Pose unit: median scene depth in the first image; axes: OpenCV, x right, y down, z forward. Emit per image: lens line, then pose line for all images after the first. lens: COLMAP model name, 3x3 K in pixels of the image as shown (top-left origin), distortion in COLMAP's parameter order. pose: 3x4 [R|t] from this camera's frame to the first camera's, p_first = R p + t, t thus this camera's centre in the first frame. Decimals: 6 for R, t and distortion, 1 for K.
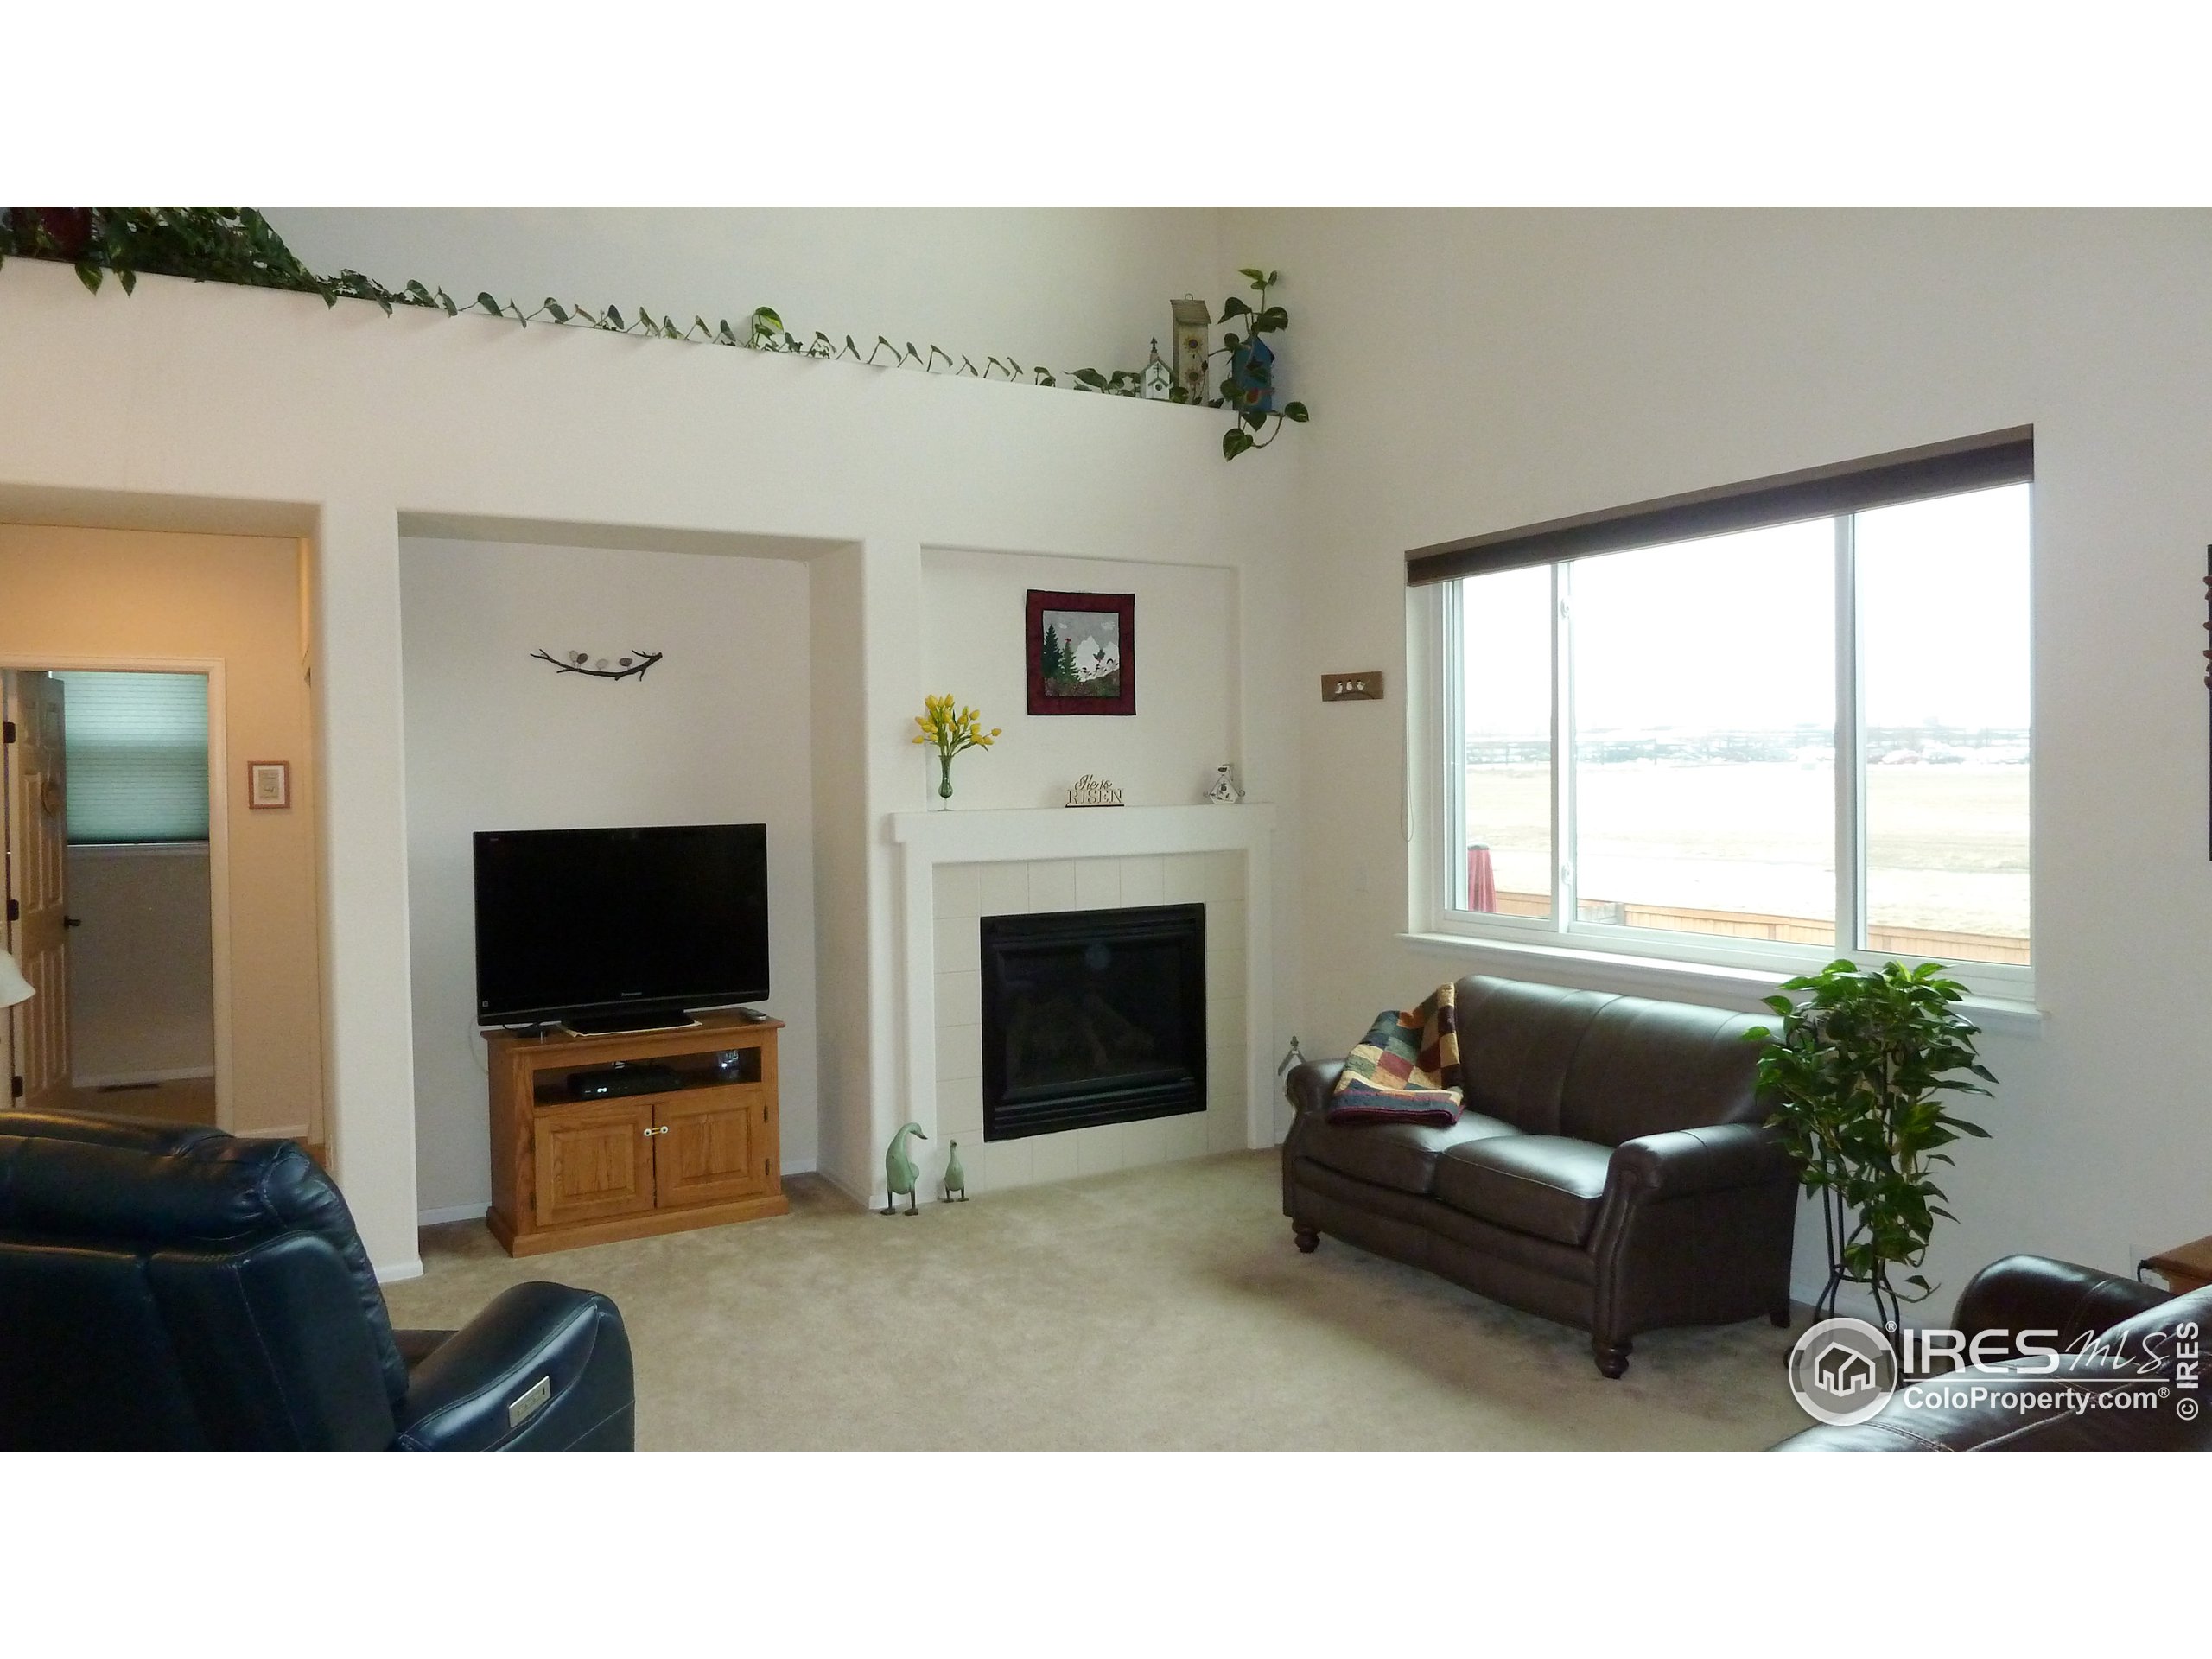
lens RADIAL K [[1503.7, 0, 1100.3], [0, 1503.7, 828.7], [0, 0, 1]] dist [-0.029958, -0.004305]
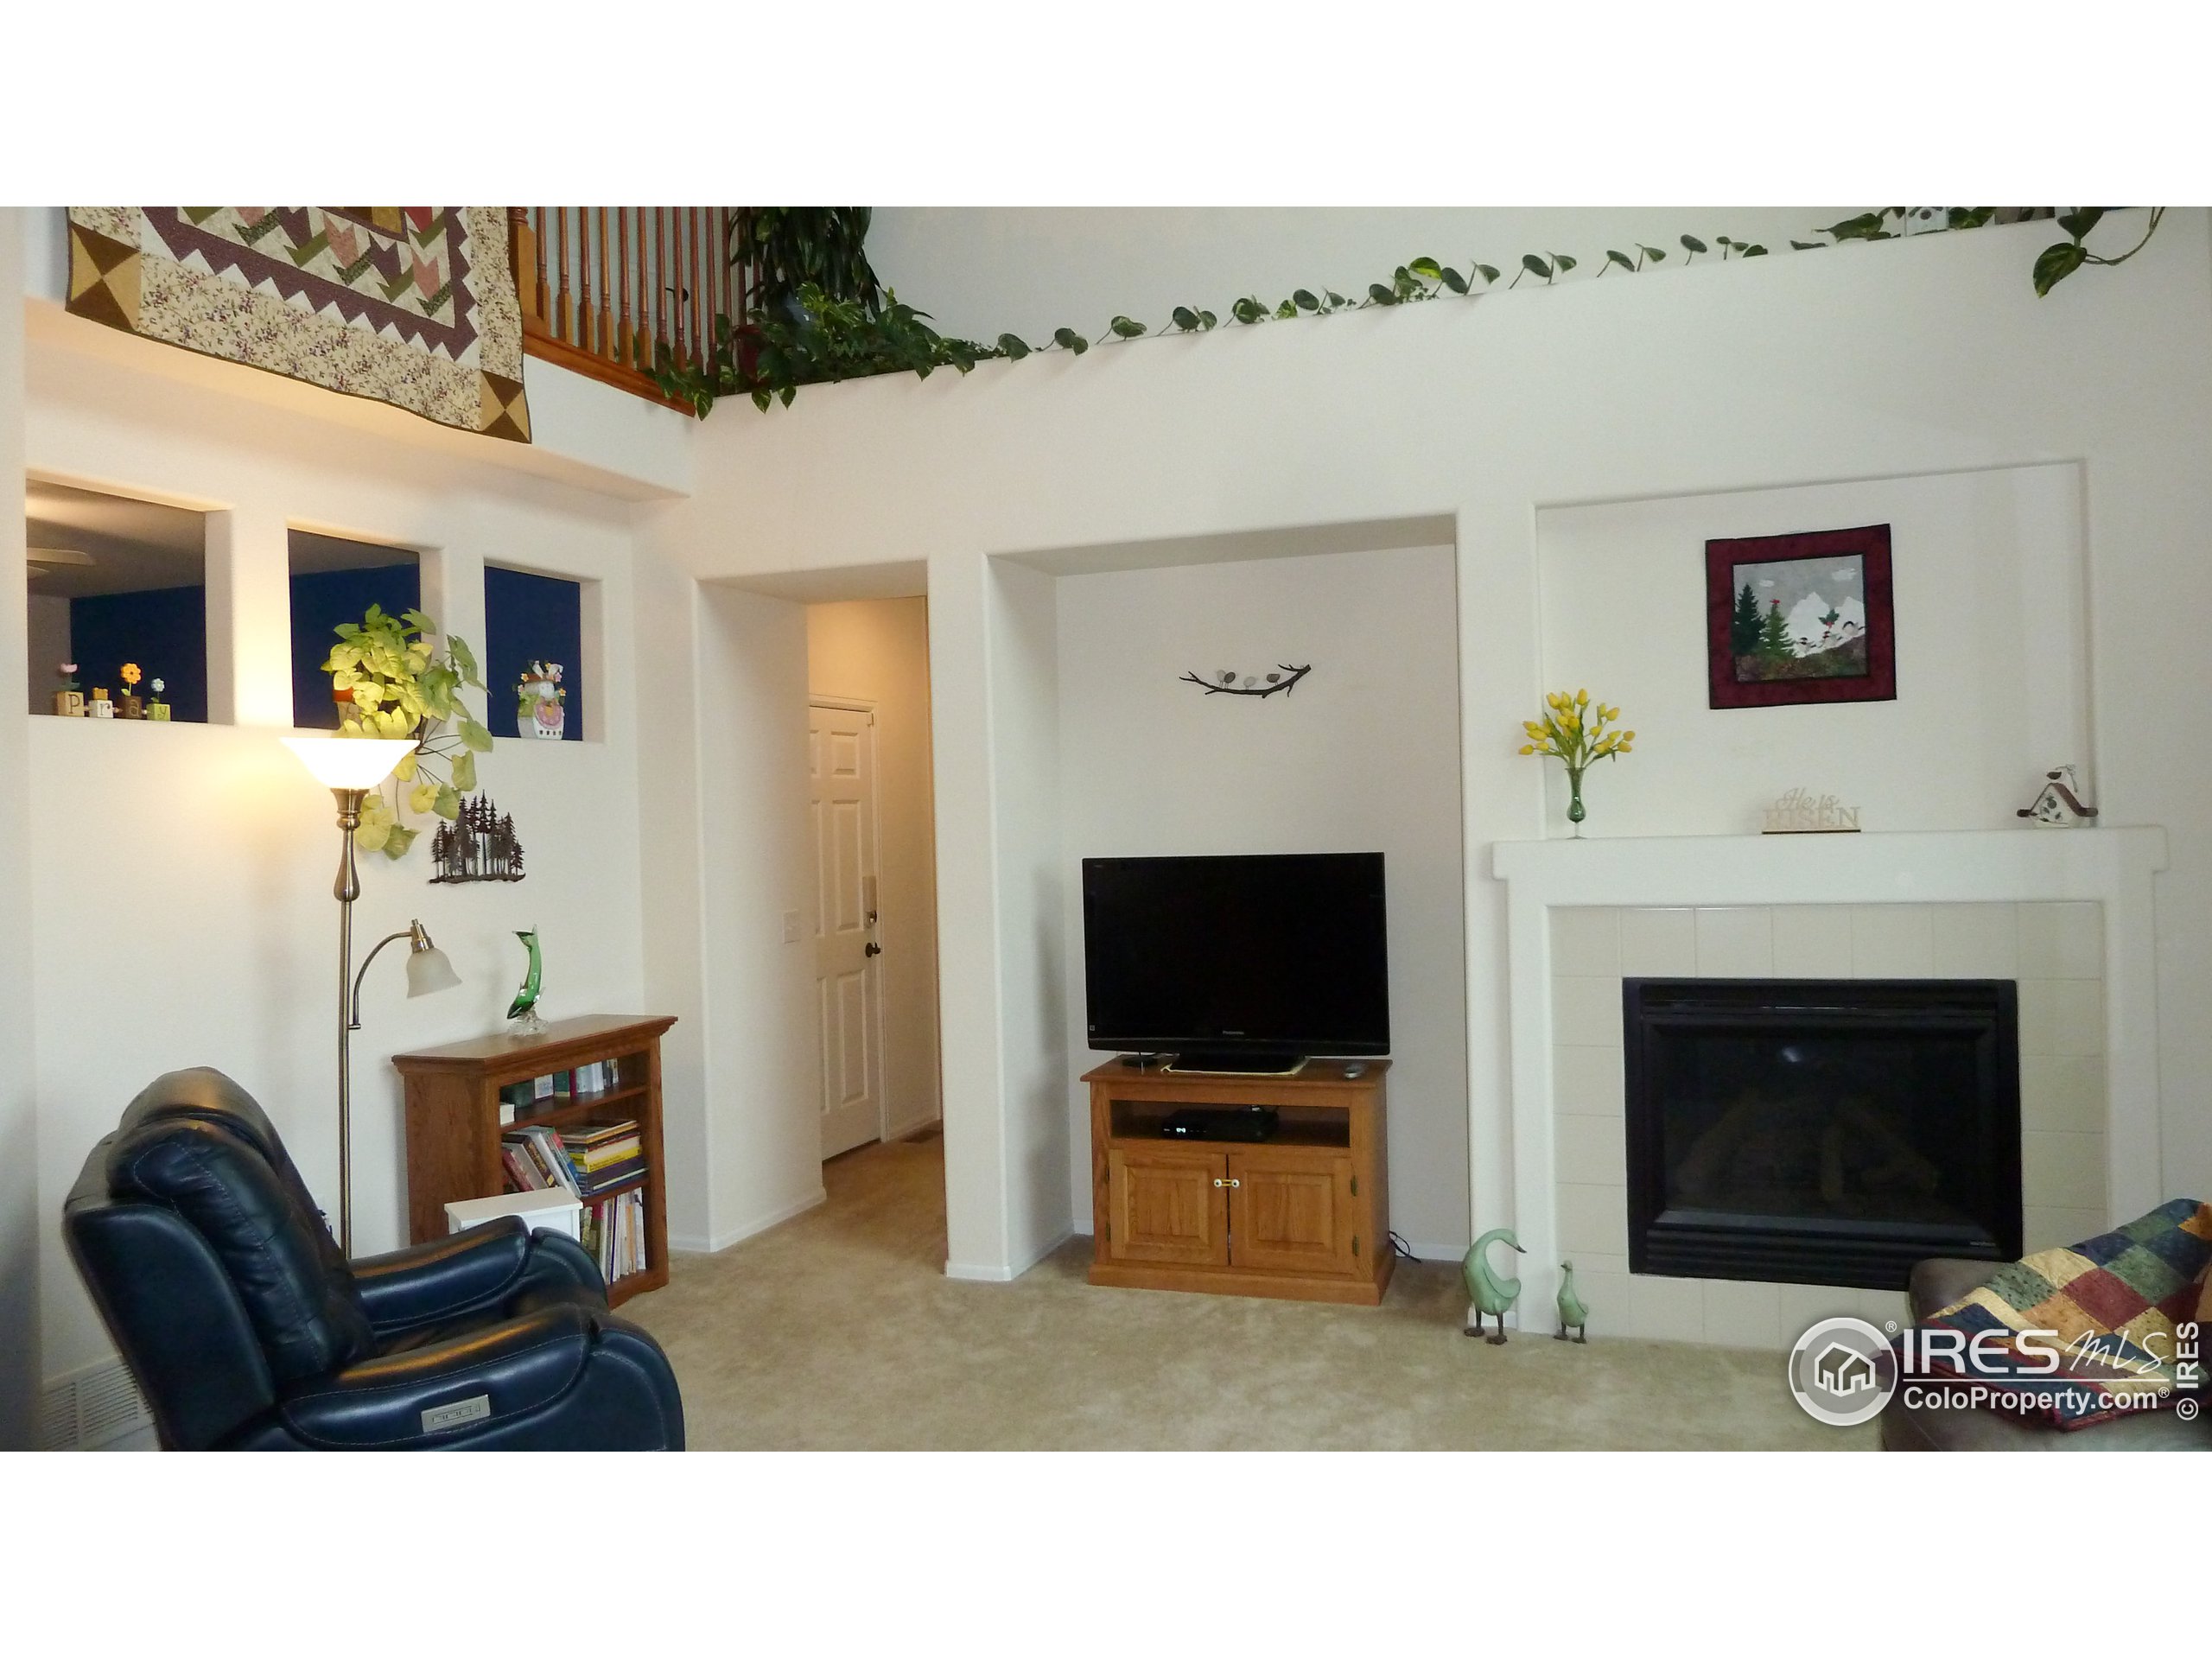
lens RADIAL K [[1503.7, 0, 1101.4], [0, 1503.7, 830.0], [0, 0, 1]] dist [-0.029958, -0.004305]
pose [[0.653648, 0.002920, -0.756793, 0.330582], [-0.005066, 0.999987, -0.000517, -0.014959], [0.756782, 0.004172, 0.653654, 0.307382]]
